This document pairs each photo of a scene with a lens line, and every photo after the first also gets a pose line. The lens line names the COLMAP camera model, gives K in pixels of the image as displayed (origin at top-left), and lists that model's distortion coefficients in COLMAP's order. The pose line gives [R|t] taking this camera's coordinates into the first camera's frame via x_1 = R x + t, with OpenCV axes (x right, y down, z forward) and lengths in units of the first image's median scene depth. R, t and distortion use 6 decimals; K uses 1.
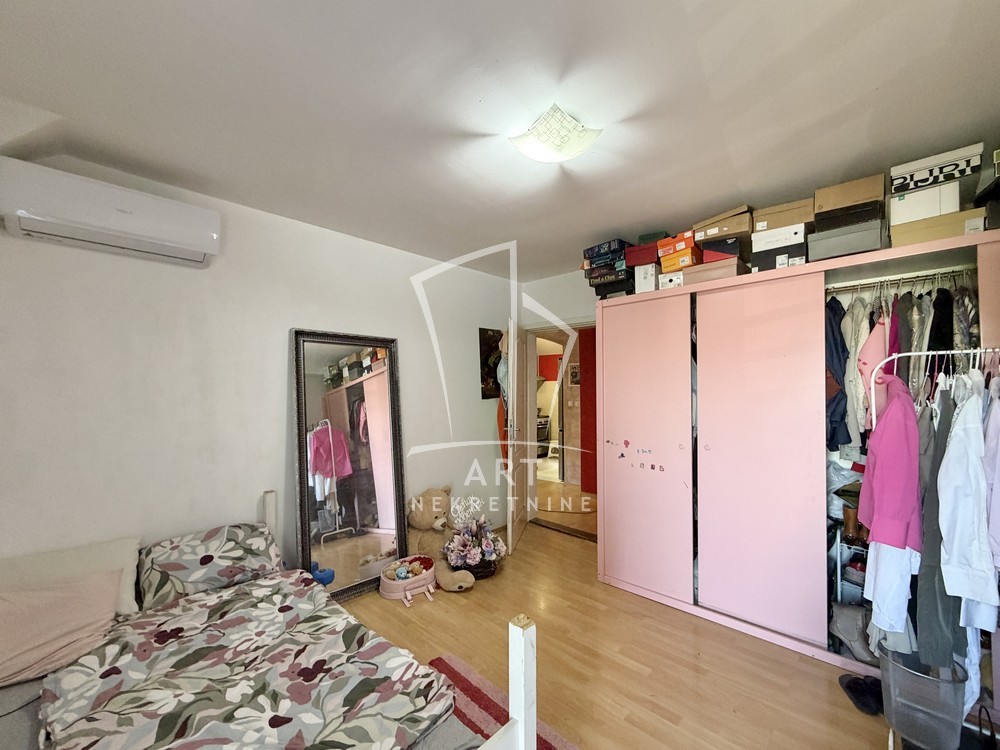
lens RADIAL K [[404.9, 0, 496.2], [0, 404.9, 384.1], [0, 0, 1]] dist [0.000210, 0.000058]
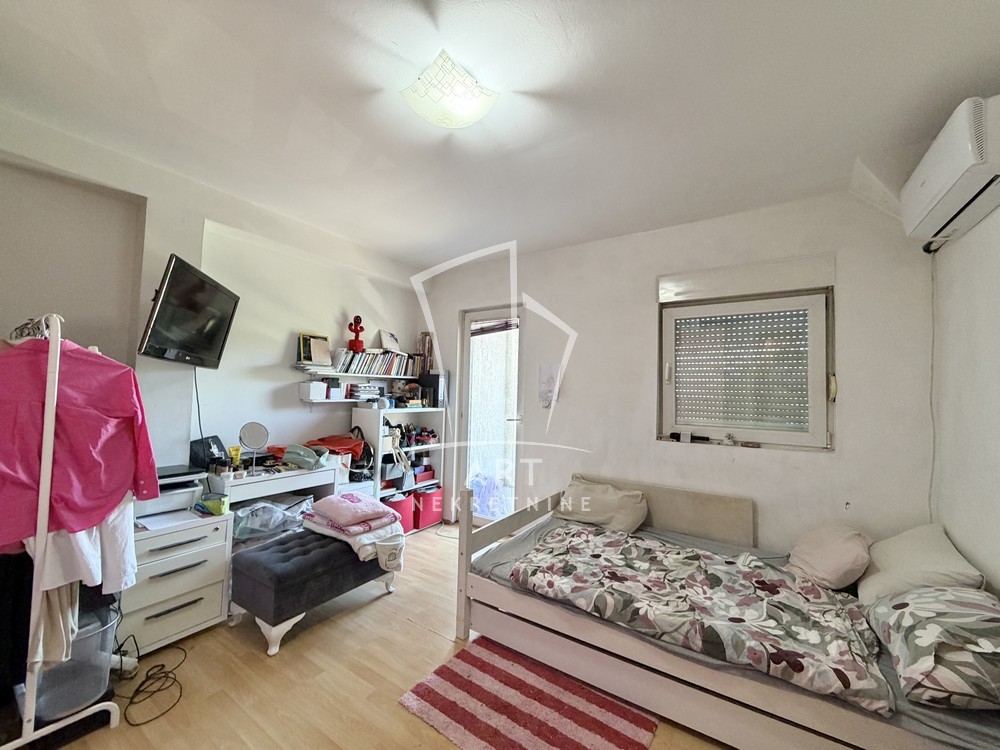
lens RADIAL K [[398.5, 0, 496.2], [0, 398.5, 376.9], [0, 0, 1]] dist [-0.000939, 0.000101]
pose [[-0.983209, -0.031926, -0.179669, 0.194494], [-0.022587, 0.998297, -0.053785, 0.086677], [0.181080, -0.048824, -0.982256, 1.977971]]
